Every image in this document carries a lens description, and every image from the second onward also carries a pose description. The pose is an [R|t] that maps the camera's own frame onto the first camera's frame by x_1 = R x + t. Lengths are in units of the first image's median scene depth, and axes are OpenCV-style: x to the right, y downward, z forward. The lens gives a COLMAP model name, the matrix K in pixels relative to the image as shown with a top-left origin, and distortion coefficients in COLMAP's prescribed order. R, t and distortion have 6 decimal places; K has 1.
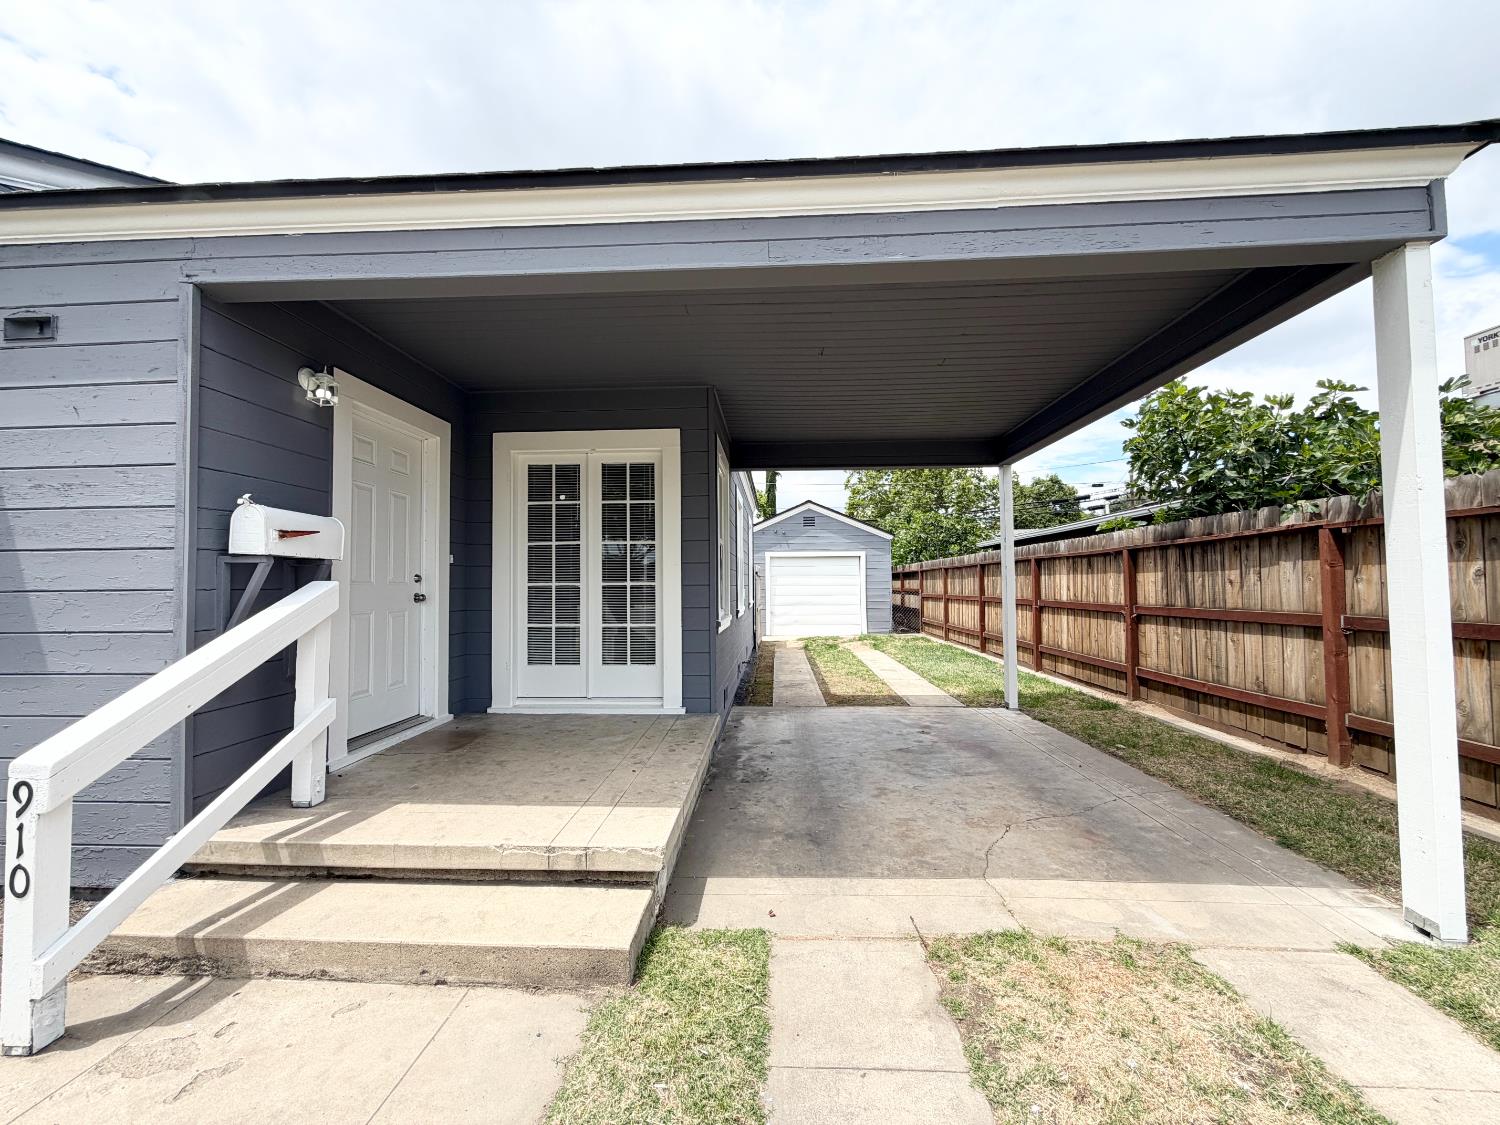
lens RADIAL K [[605.2, 0, 740.3], [0, 605.2, 561.7], [0, 0, 1]] dist [-0.001648, -0.000353]
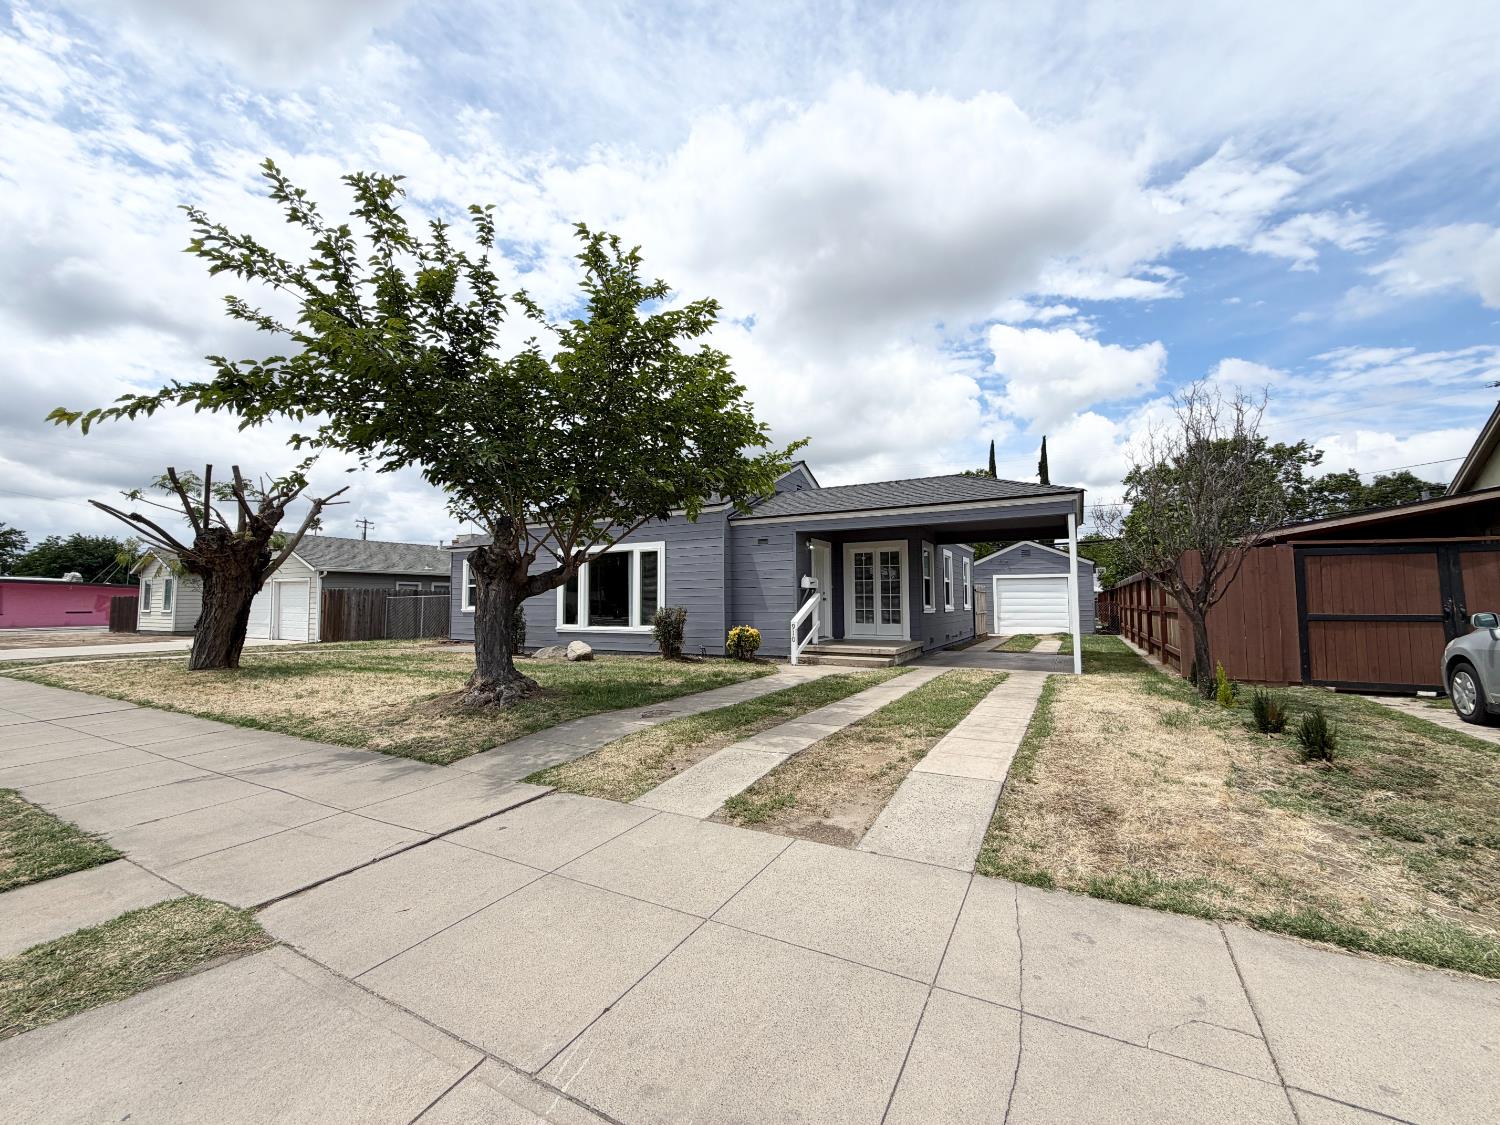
lens RADIAL K [[589.8, 0, 741.4], [0, 589.8, 571.1], [0, 0, 1]] dist [0.000016, -0.000060]
pose [[0.901095, -0.017681, -0.433260, 0.376340], [0.012558, 0.999813, -0.014684, -0.040895], [0.433439, 0.007790, 0.901149, -1.750859]]
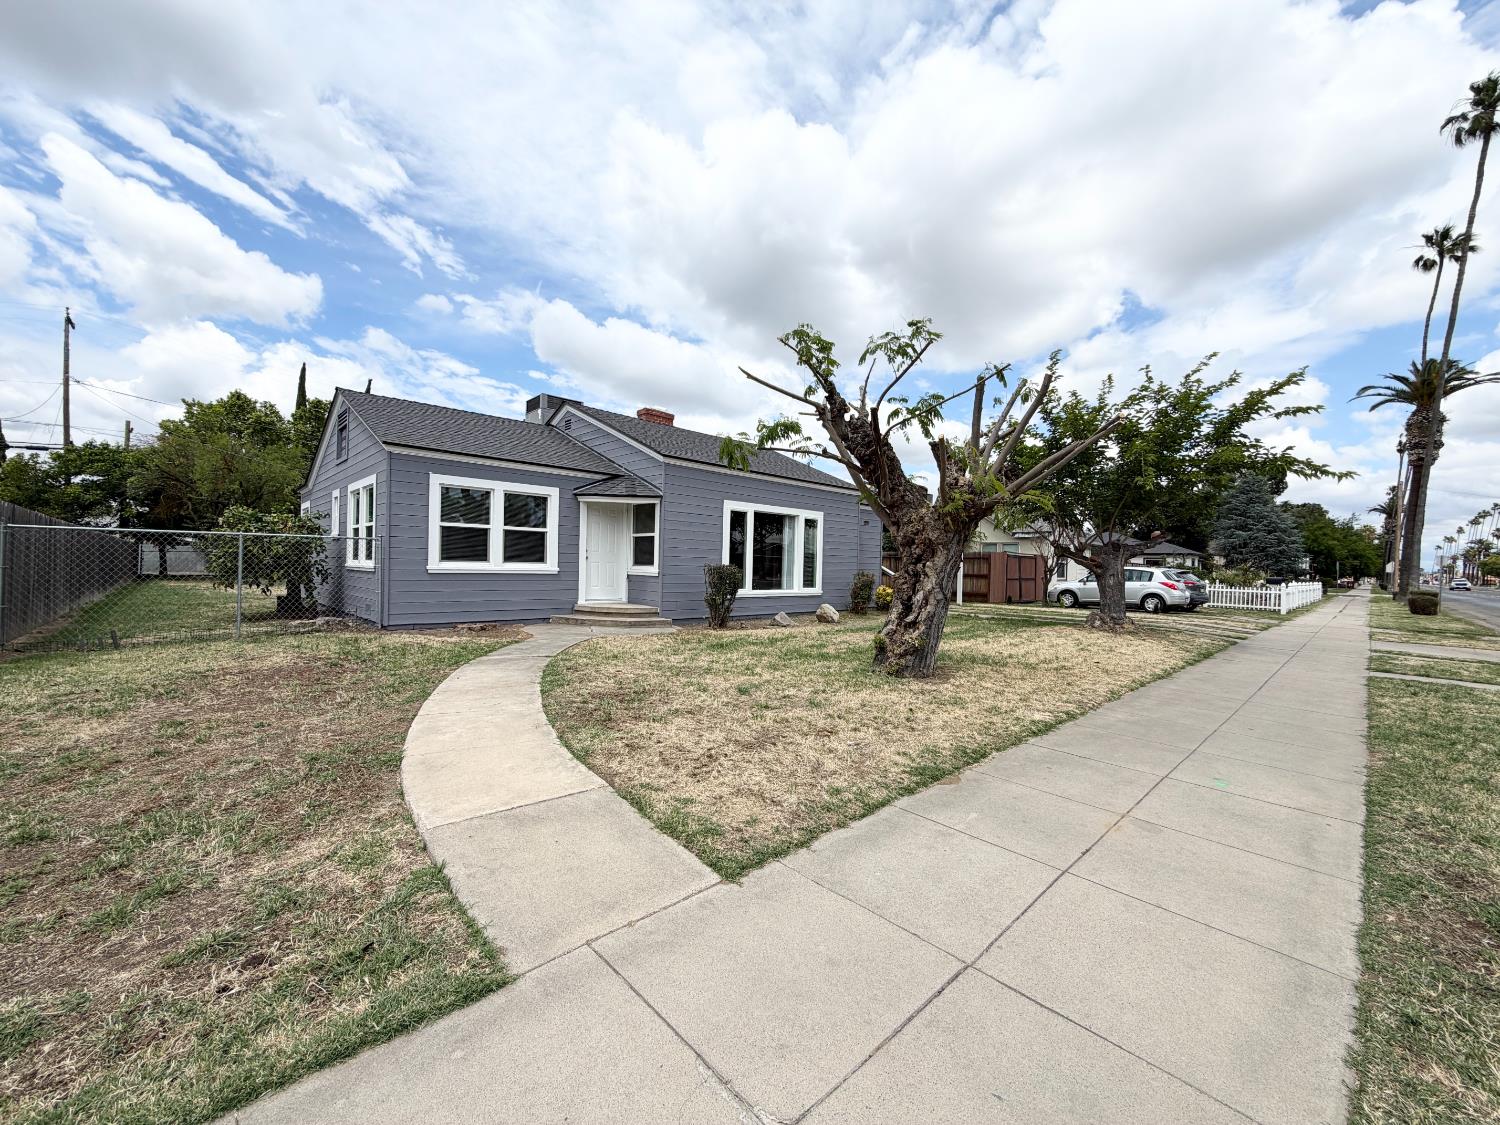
lens RADIAL K [[620.2, 0, 719.9], [0, 620.2, 566.9], [0, 0, 1]] dist [0.014951, 0.000031]
pose [[0.682321, 0.024606, 0.730638, -3.723468], [-0.061968, 0.997783, 0.024267, 0.012294], [-0.728421, -0.061834, 0.682333, -1.270757]]
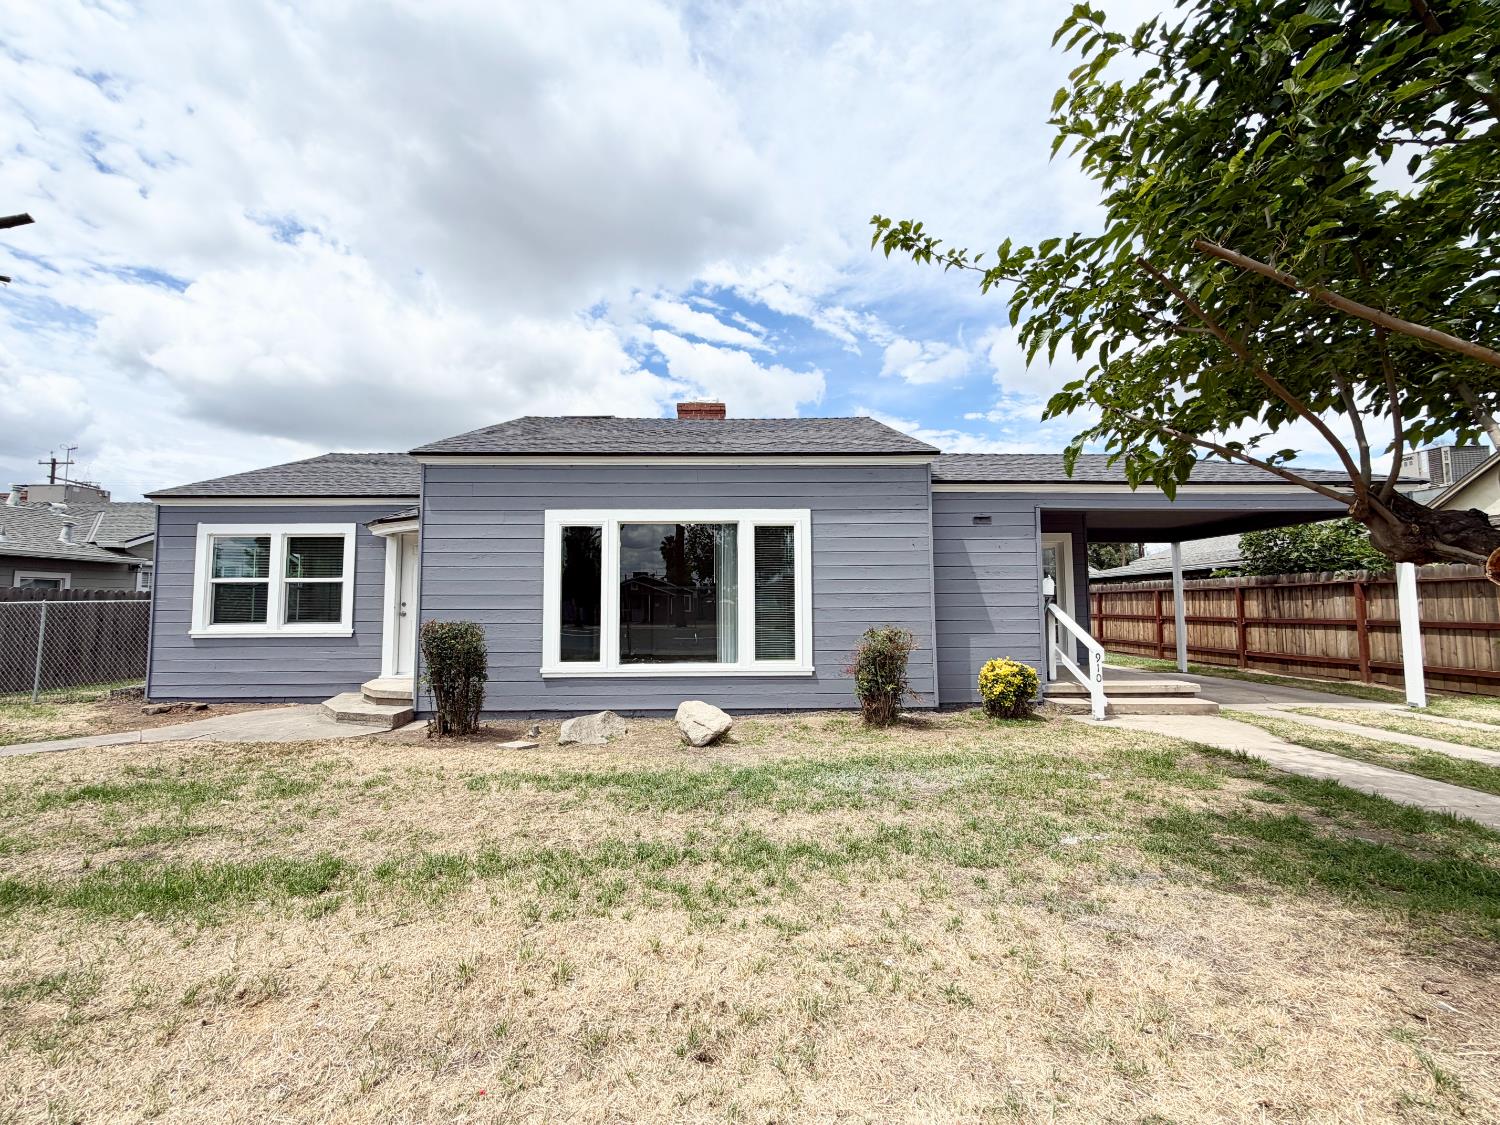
lens RADIAL K [[605.0, 0, 750.0], [0, 605.0, 562.5], [0, 0, 1]] dist [0.002637, 0.000300]
pose [[0.997056, 0.011405, 0.075824, -1.358851], [-0.008935, 0.999421, -0.032838, -0.032430], [-0.076154, 0.032064, 0.996580, -1.022442]]
